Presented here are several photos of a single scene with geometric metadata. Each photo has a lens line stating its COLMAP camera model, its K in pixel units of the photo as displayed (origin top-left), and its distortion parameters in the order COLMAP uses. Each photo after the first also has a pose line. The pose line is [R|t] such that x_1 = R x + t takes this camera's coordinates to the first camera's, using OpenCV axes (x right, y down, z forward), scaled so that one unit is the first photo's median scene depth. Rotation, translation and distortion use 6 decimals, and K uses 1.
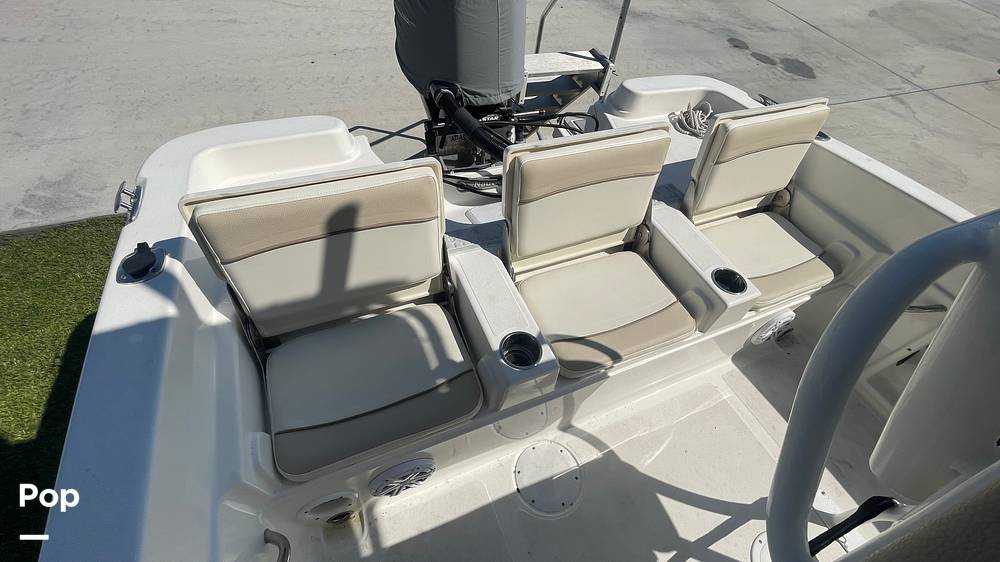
lens RADIAL K [[402.0, 0, 493.2], [0, 402.0, 286.0], [0, 0, 1]] dist [-0.002982, 0.000399]
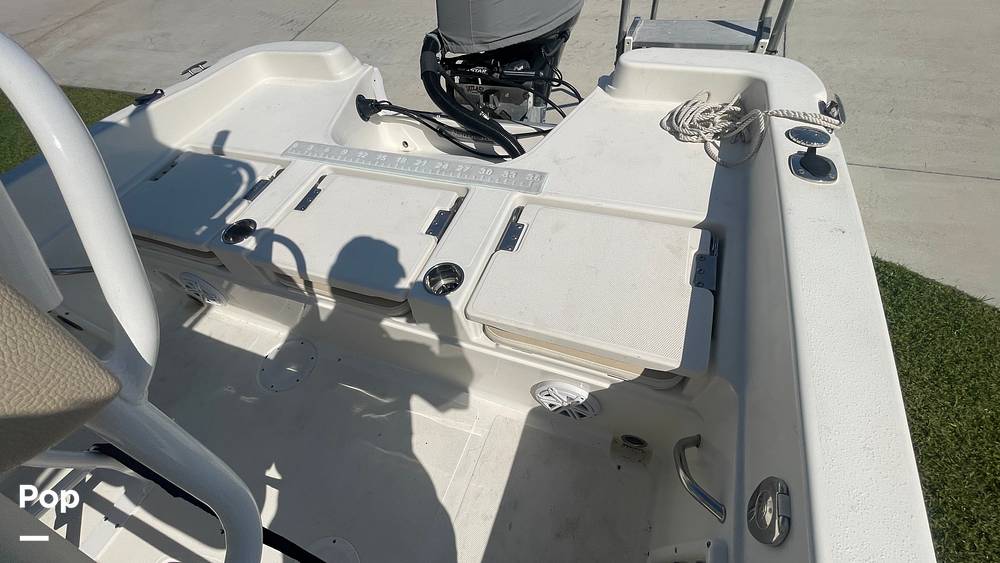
lens RADIAL K [[402.0, 0, 495.2], [0, 402.0, 282.0], [0, 0, 1]] dist [-0.002982, 0.000399]
pose [[0.703537, 0.431500, -0.564663, 0.801868], [-0.414760, 0.894513, 0.166796, -0.130409], [0.577071, 0.116853, 0.808291, 0.275717]]
